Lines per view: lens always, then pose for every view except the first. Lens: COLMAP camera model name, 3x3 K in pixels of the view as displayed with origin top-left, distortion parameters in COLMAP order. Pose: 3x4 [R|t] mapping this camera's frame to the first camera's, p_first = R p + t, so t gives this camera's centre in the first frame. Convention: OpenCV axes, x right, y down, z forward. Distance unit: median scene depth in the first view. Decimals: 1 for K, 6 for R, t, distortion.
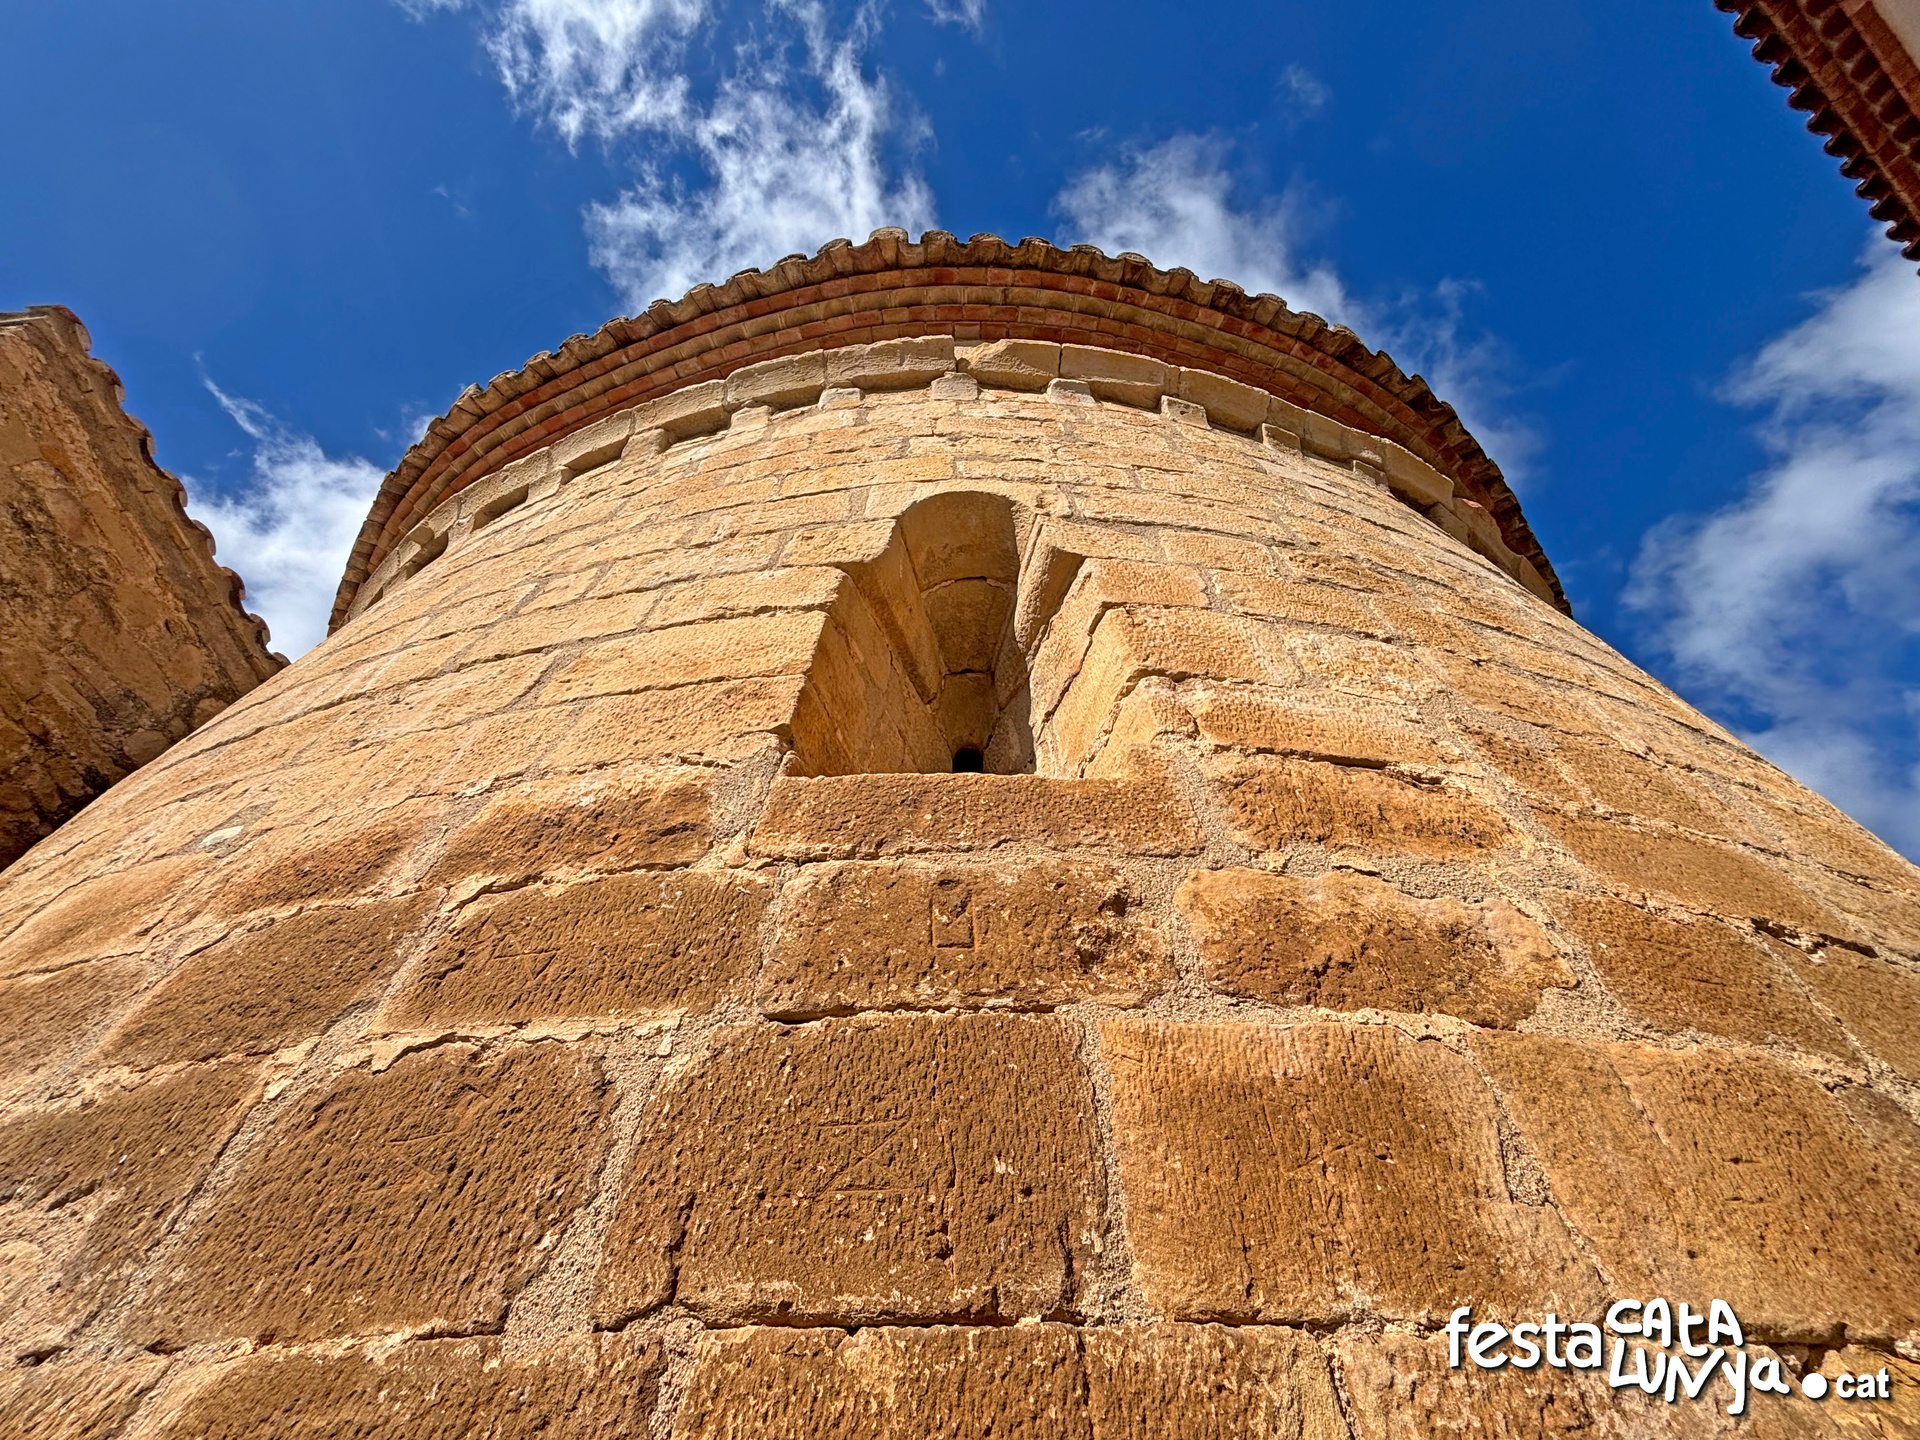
lens RADIAL K [[773.3, 0, 960.0], [0, 773.3, 720.0], [0, 0, 1]] dist [-0.002378, 0.000223]
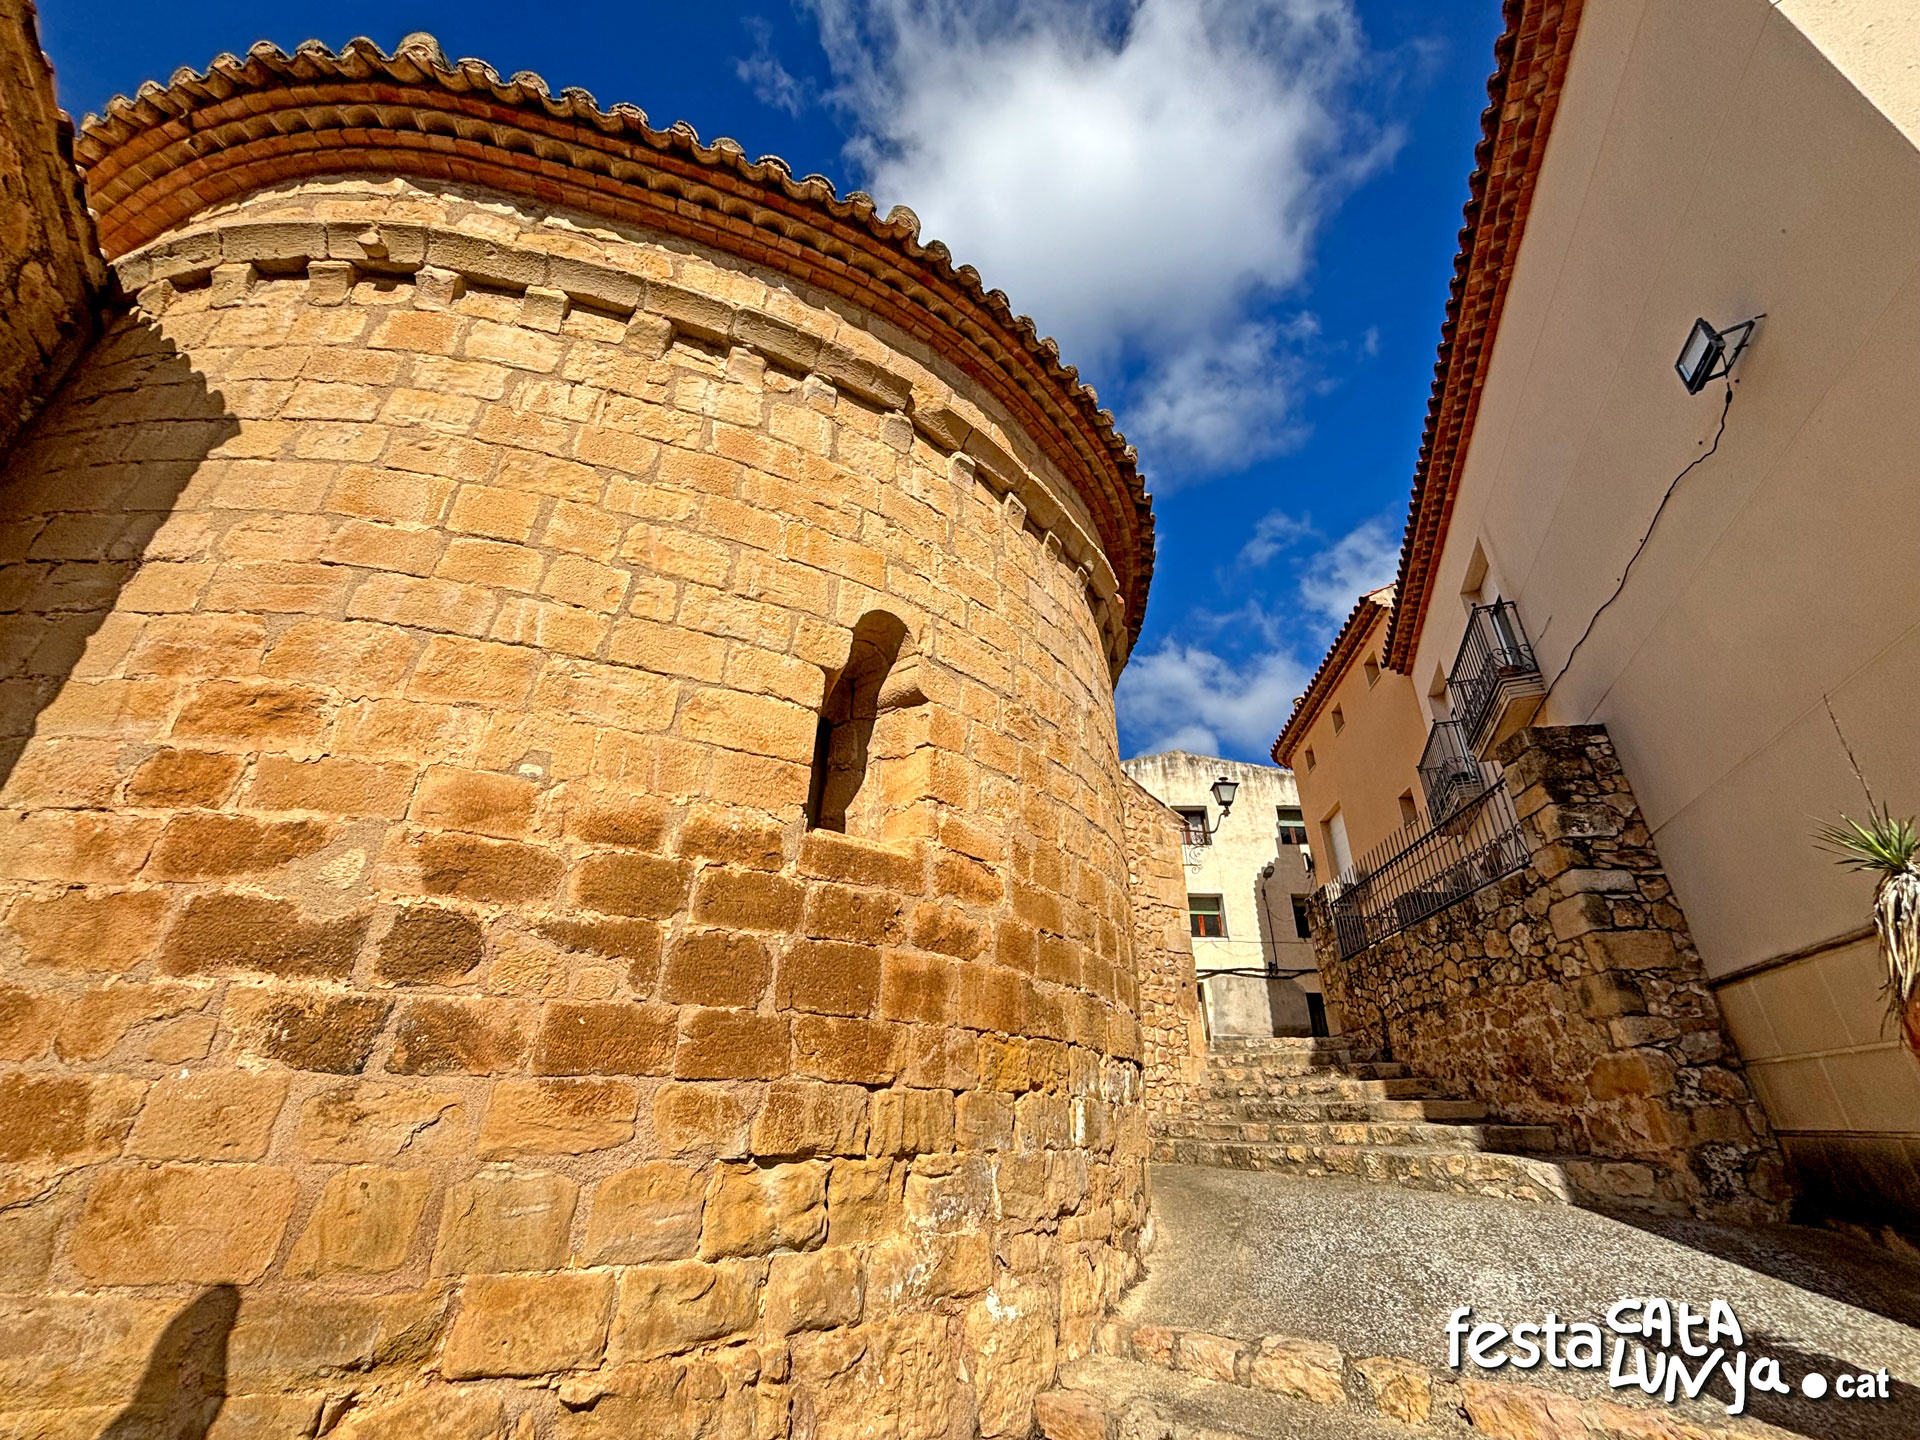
lens RADIAL K [[759.4, 0, 960.0], [0, 759.4, 720.0], [0, 0, 1]] dist [-0.000567, -0.000476]
pose [[0.799139, 0.289620, 0.526781, -1.595836], [-0.504554, 0.799532, 0.325845, -1.680750], [-0.326807, -0.526184, 0.785065, -1.277210]]
